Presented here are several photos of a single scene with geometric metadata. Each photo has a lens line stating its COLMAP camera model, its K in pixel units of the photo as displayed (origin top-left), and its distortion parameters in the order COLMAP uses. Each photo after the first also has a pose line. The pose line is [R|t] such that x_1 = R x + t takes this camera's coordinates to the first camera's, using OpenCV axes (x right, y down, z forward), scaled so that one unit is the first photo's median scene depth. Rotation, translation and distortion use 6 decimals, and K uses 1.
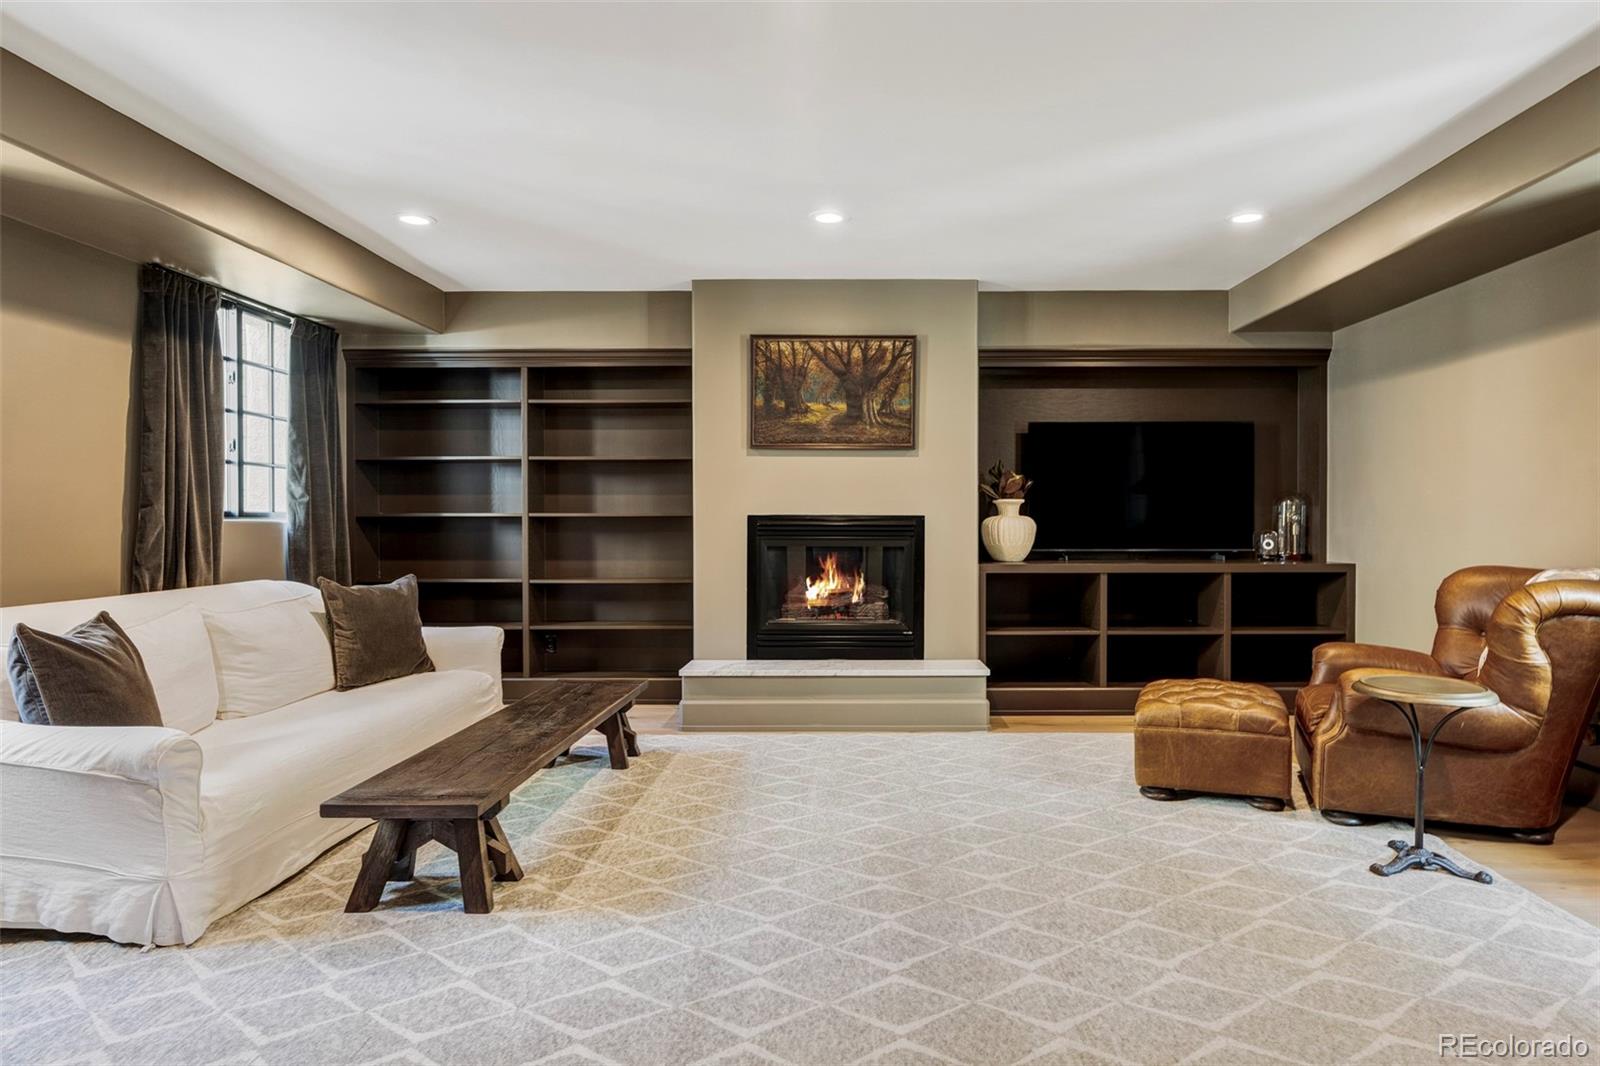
lens RADIAL K [[893.1, 0, 810.7], [0, 893.1, 533.0], [0, 0, 1]] dist [0.007194, 0.001583]
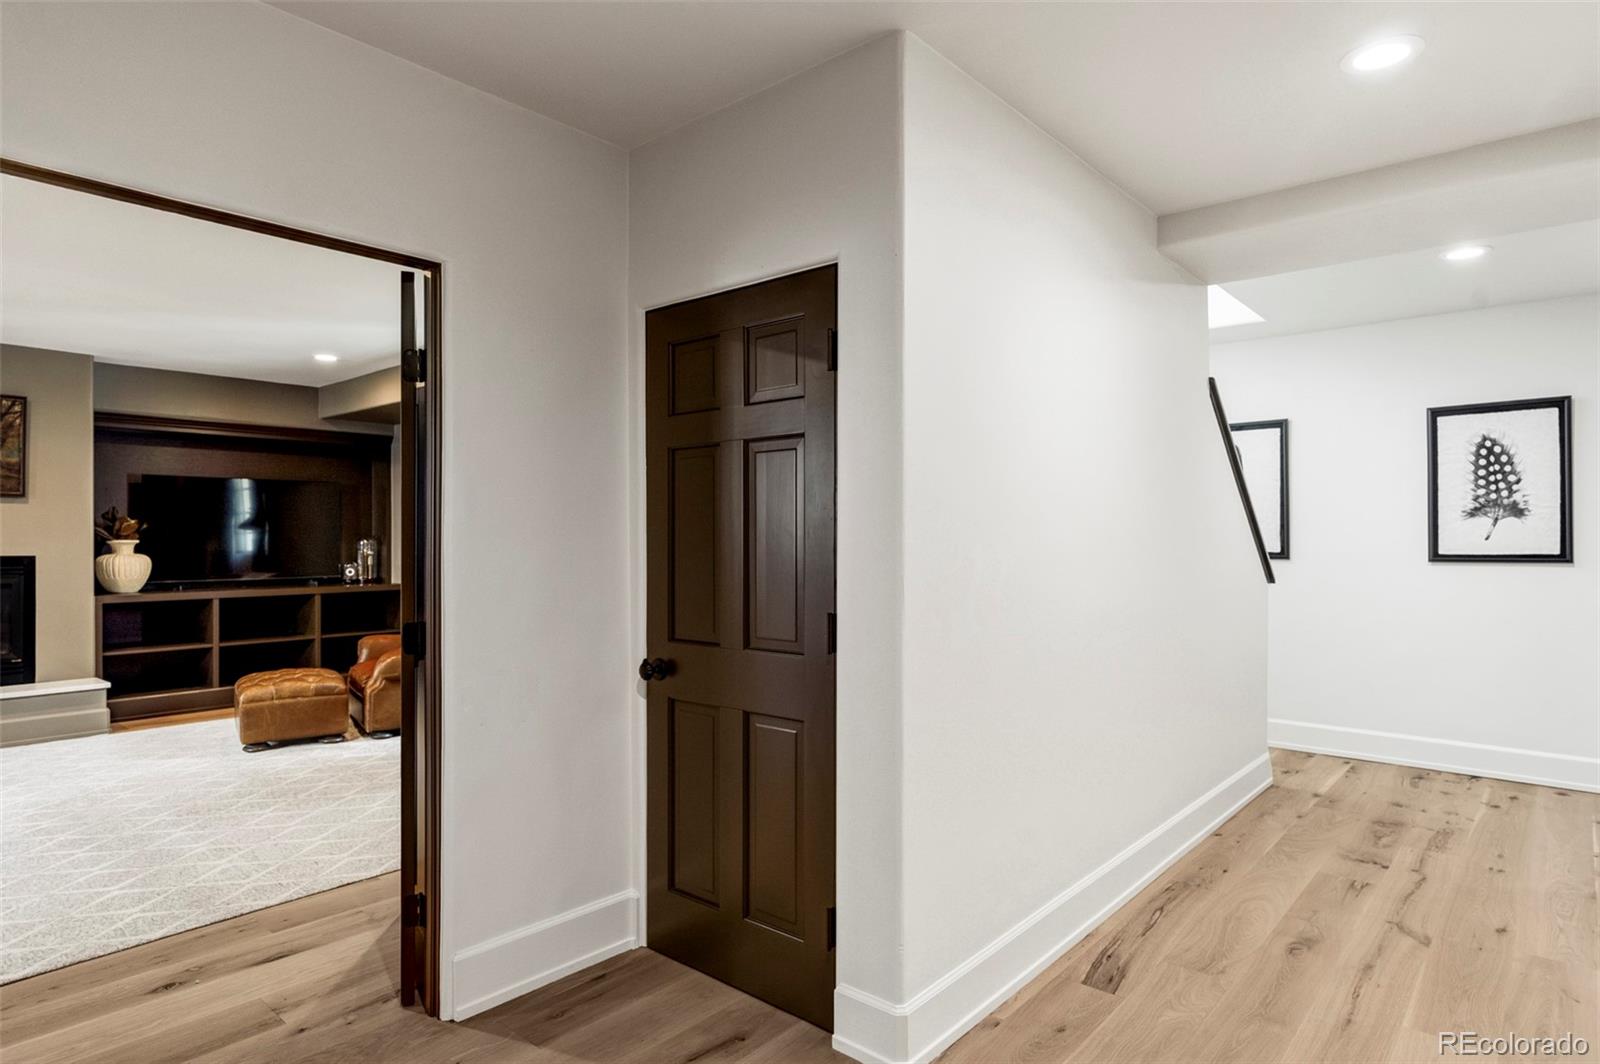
lens RADIAL K [[893.1, 0, 810.6], [0, 893.1, 539.1], [0, 0, 1]] dist [0.007194, 0.001583]
pose [[0.609195, 0.002196, 0.793017, -0.171407], [0.010496, 0.999886, -0.010832, -0.017415], [-0.792951, 0.014923, 0.609103, -0.456755]]
